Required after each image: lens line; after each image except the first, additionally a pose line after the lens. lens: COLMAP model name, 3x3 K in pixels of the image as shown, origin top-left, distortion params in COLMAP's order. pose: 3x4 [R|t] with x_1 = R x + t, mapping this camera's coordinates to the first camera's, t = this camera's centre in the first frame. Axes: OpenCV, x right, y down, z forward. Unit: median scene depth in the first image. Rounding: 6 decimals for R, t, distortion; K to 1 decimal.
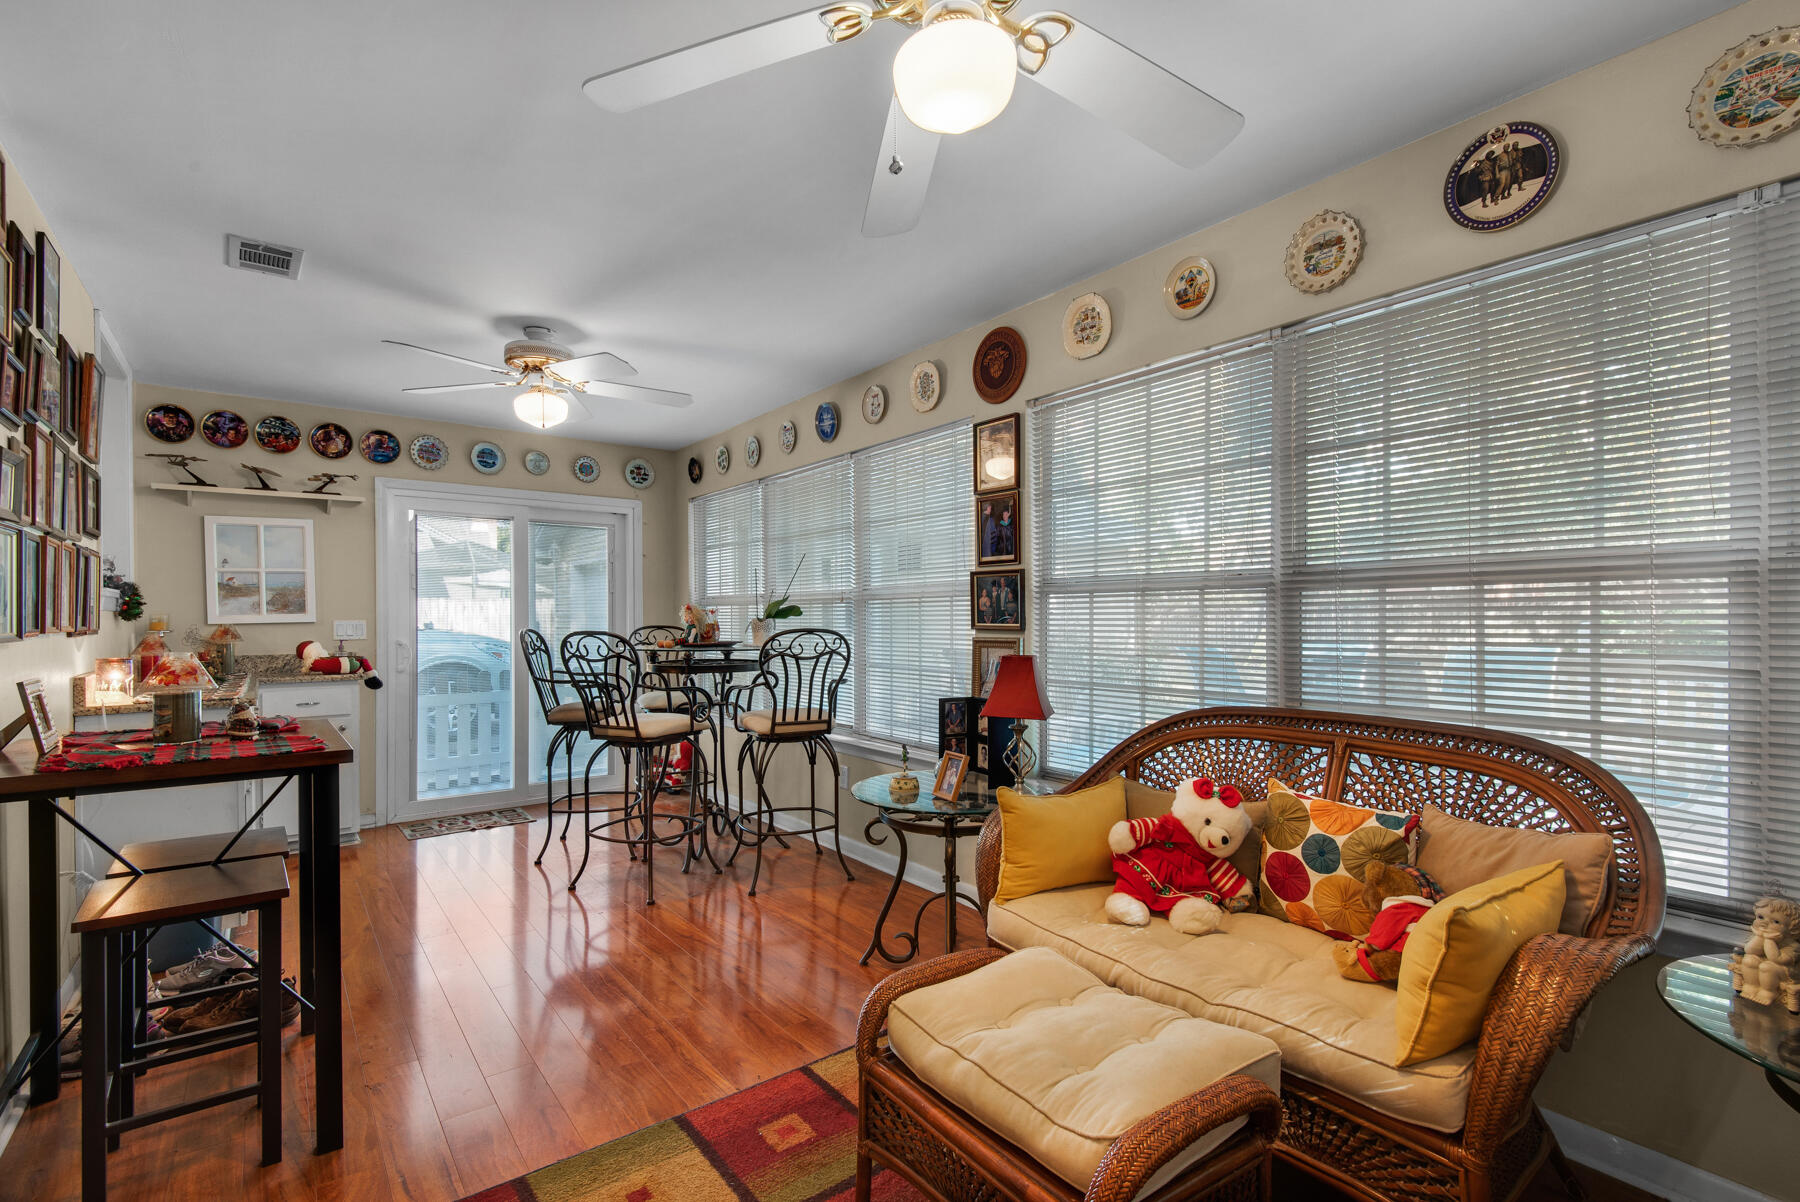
lens RADIAL K [[832.0, 0, 884.6], [0, 832.0, 615.8], [0, 0, 1]] dist [0.021337, -0.006332]
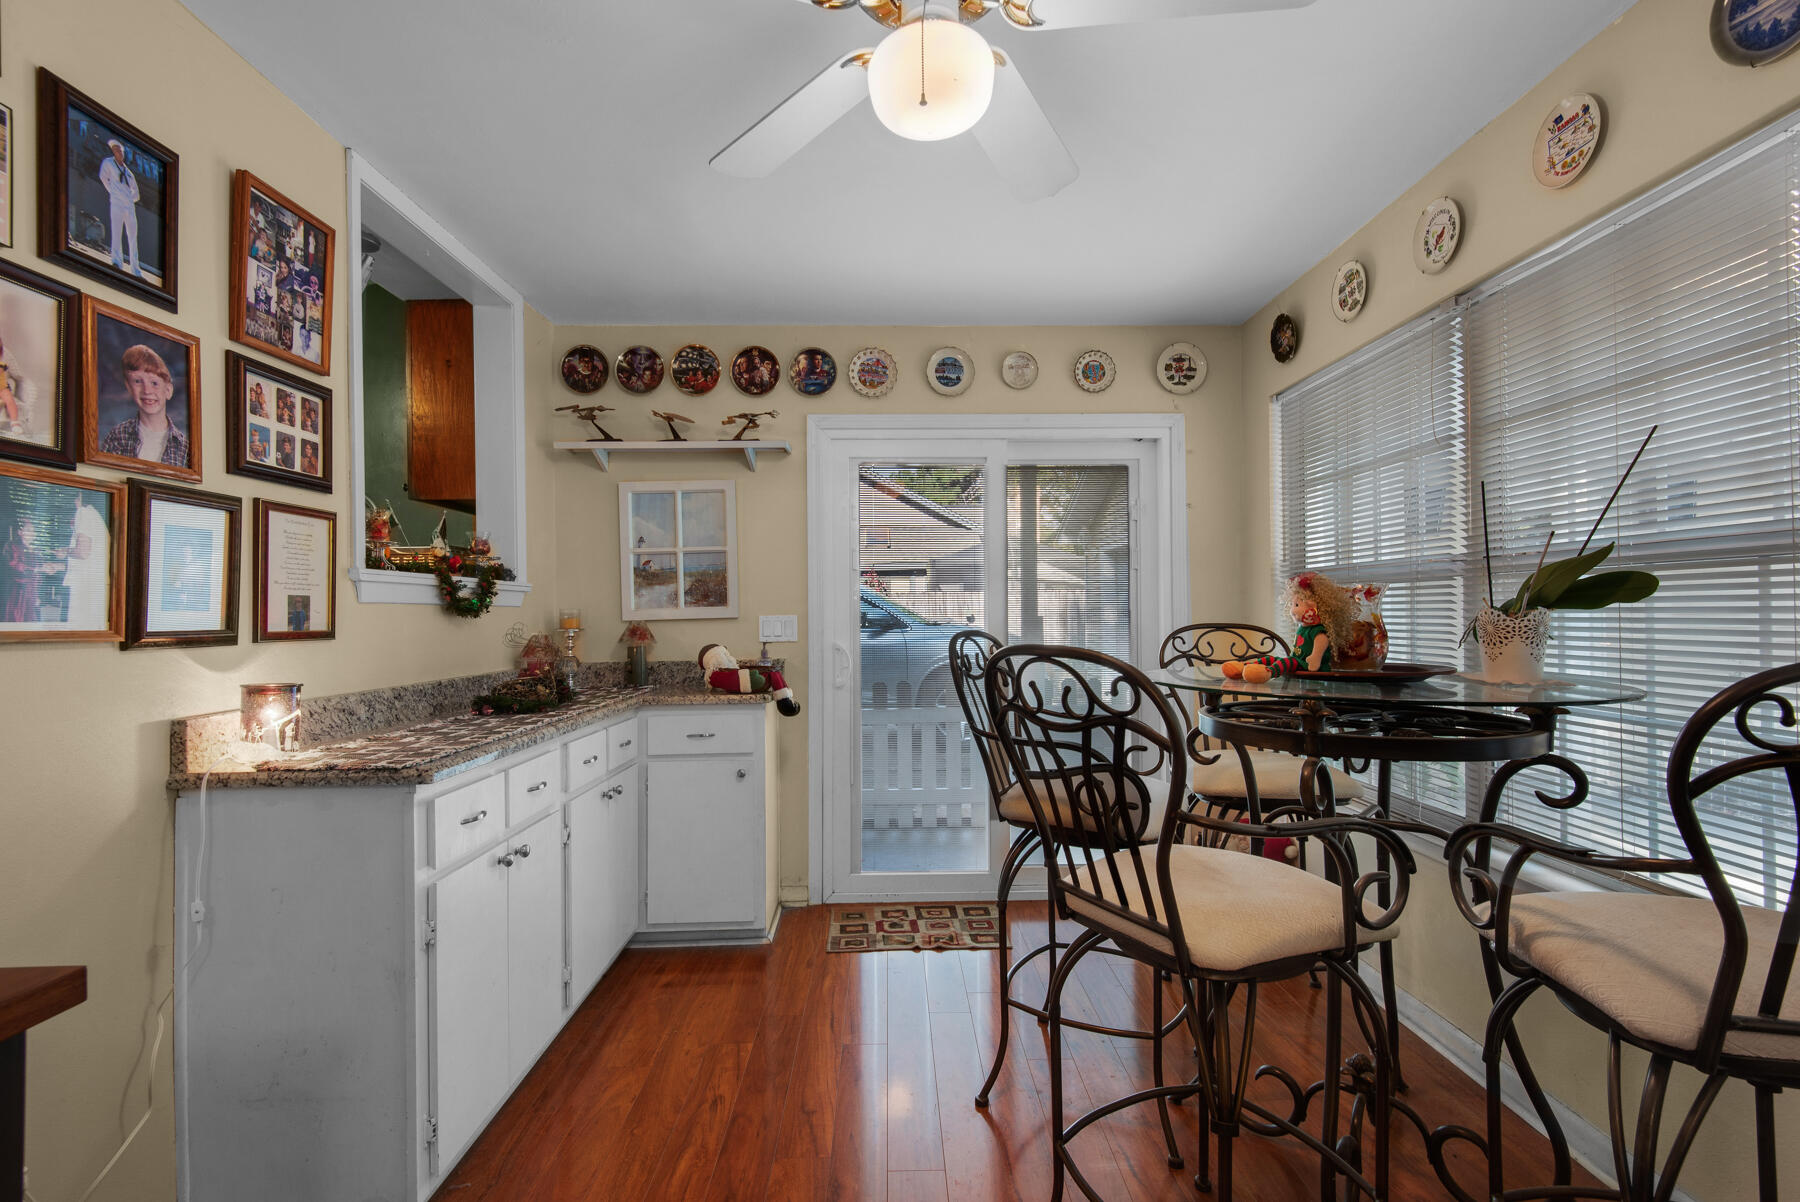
lens RADIAL K [[832.0, 0, 885.3], [0, 832.0, 608.4], [0, 0, 1]] dist [0.021337, -0.006332]
pose [[0.809081, -0.007051, -0.587655, -0.145667], [0.007409, 0.999971, -0.001797, 0.001600], [0.587651, -0.002900, 0.809110, 0.496503]]
